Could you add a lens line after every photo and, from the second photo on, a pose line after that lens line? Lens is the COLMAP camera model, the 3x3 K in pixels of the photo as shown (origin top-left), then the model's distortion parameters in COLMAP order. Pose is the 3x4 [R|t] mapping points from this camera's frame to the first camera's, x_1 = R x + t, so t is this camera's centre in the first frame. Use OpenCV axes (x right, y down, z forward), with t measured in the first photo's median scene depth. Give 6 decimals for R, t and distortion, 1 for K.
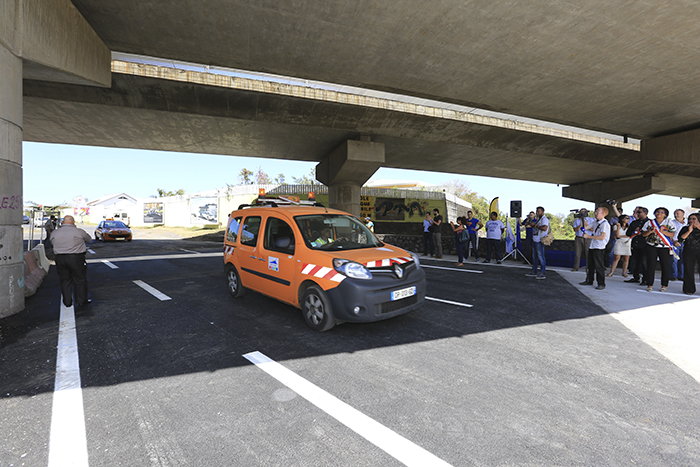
lens RADIAL K [[317.0, 0, 352.1], [0, 317.0, 225.1], [0, 0, 1]] dist [-0.040025, 0.013583]
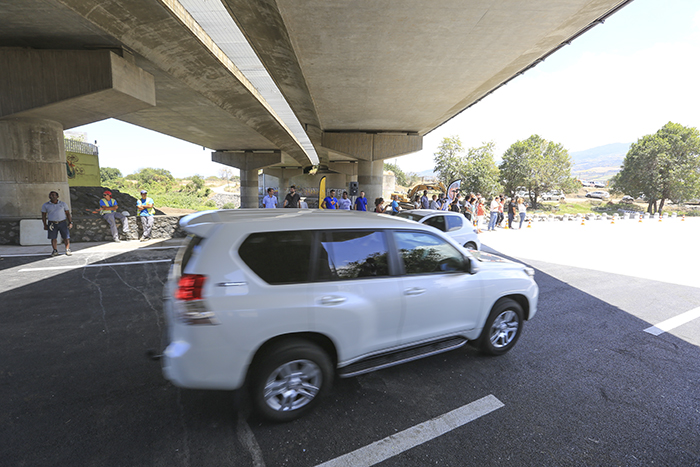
lens RADIAL K [[317.0, 0, 352.1], [0, 317.0, 225.1], [0, 0, 1]] dist [-0.040025, 0.013583]
pose [[0.303572, -0.117278, 0.945563, -0.342998], [-0.020882, 0.991339, 0.129660, -0.036827], [-0.952580, -0.059106, 0.298494, 0.330153]]
